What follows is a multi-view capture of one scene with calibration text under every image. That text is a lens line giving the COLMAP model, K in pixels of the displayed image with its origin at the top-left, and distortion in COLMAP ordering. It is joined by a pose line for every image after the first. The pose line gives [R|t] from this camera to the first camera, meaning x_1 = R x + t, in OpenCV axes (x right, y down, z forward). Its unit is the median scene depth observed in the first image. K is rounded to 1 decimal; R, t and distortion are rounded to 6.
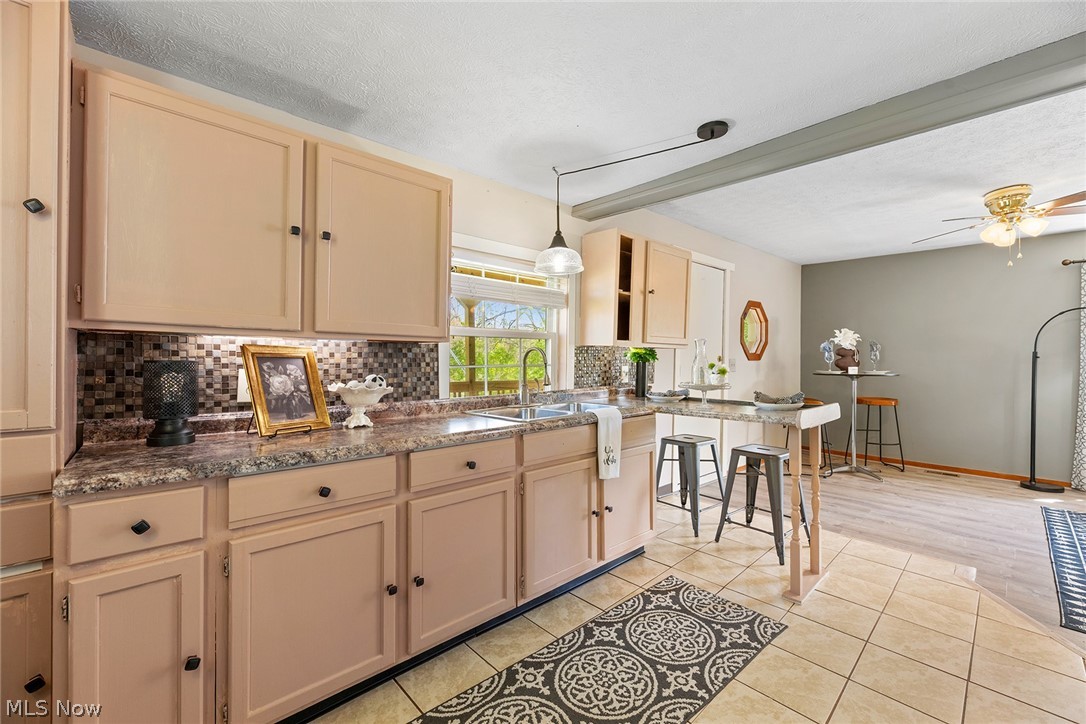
lens RADIAL K [[439.9, 0, 543.3], [0, 439.9, 361.1], [0, 0, 1]] dist [0.003910, -0.003059]
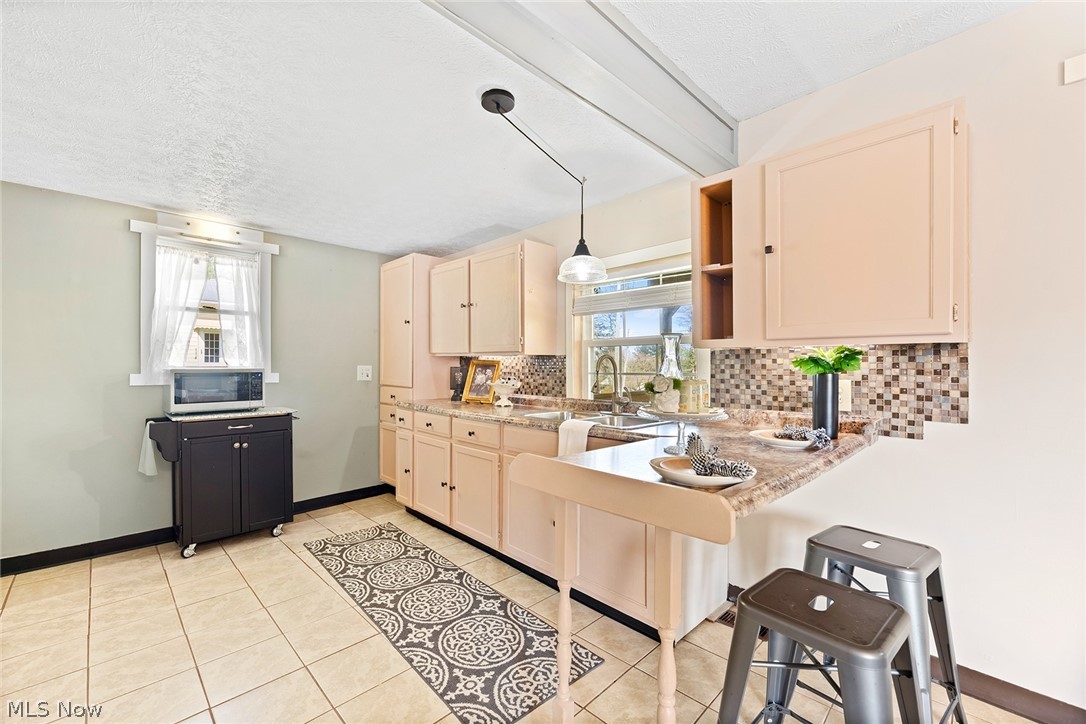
lens RADIAL K [[439.9, 0, 544.4], [0, 439.9, 362.3], [0, 0, 1]] dist [0.003910, -0.003059]
pose [[0.028558, -0.009953, -0.999543, 1.203676], [-0.005556, 0.999933, -0.010116, -0.005308], [0.999577, 0.005843, 0.028501, 1.022643]]
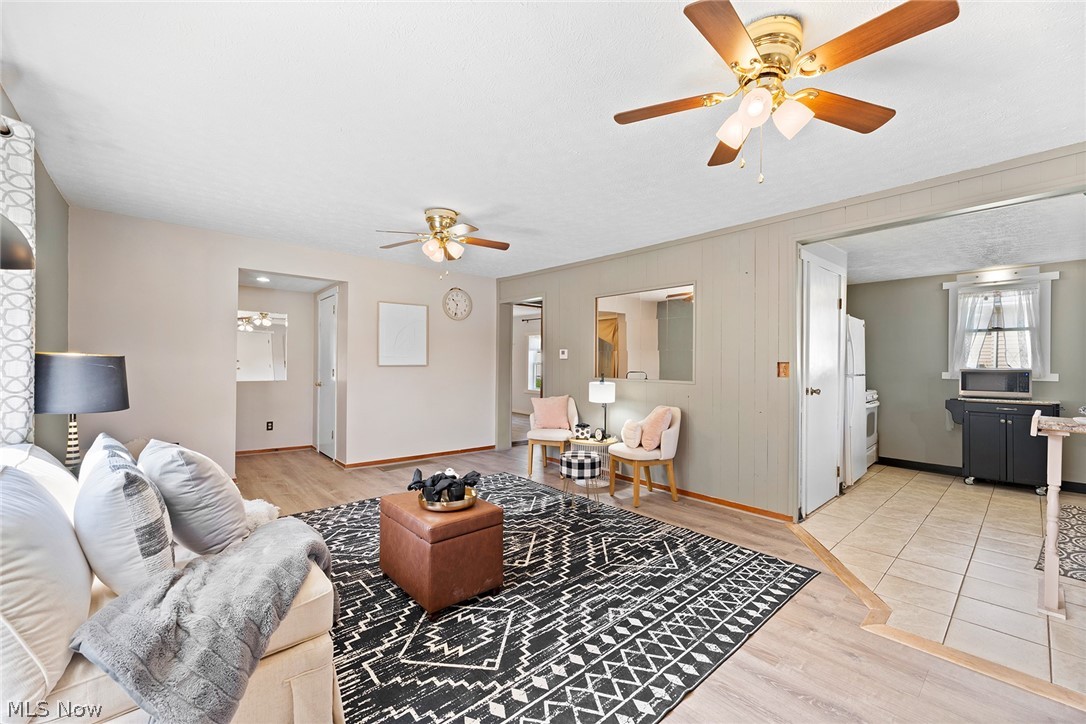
lens RADIAL K [[439.9, 0, 540.9], [0, 439.9, 365.9], [0, 0, 1]] dist [0.003910, -0.003059]
pose [[-0.999453, -0.009915, 0.031544, 1.893746], [-0.009762, 0.999940, 0.004984, 0.000219], [-0.031591, 0.004673, -0.999490, 2.226769]]
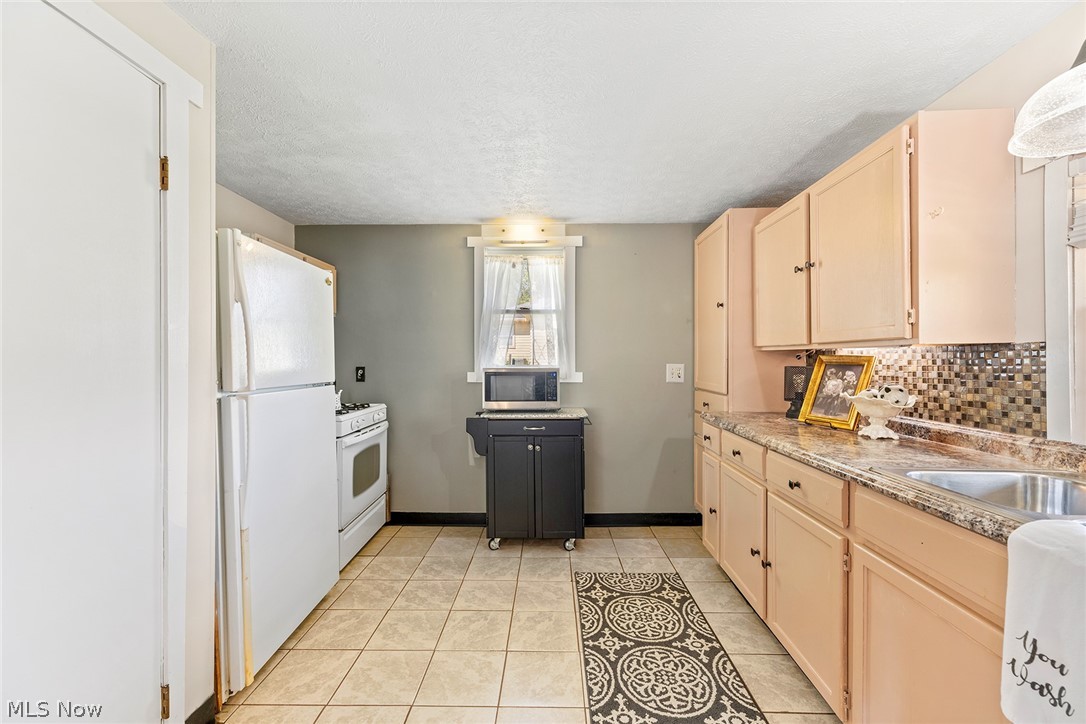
lens RADIAL K [[439.9, 0, 544.1], [0, 439.9, 362.6], [0, 0, 1]] dist [0.003910, -0.003059]
pose [[-0.705534, 0.000226, -0.708676, 0.710881], [-0.002261, 0.999994, 0.002570, -0.014230], [0.708672, 0.003415, -0.705530, 1.071069]]
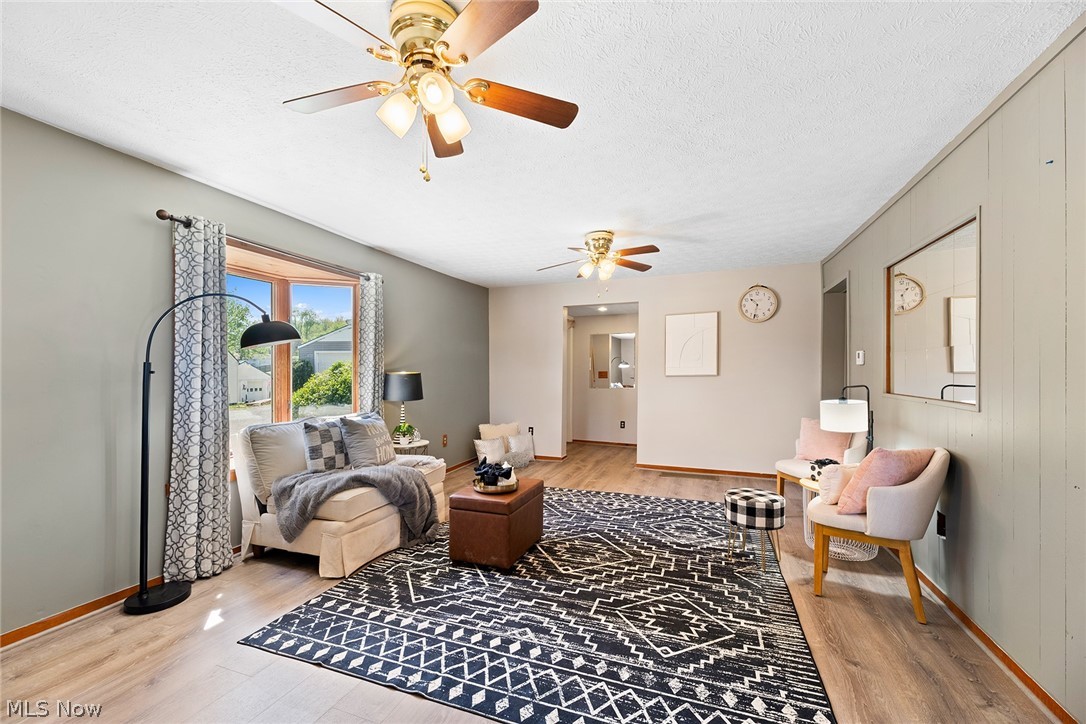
lens RADIAL K [[439.9, 0, 534.9], [0, 439.9, 377.5], [0, 0, 1]] dist [0.003910, -0.003059]
pose [[-0.429292, -0.009943, 0.903111, 0.829668], [0.006216, 0.999883, 0.013963, -0.014684], [-0.903144, 0.011608, -0.429180, 1.589091]]
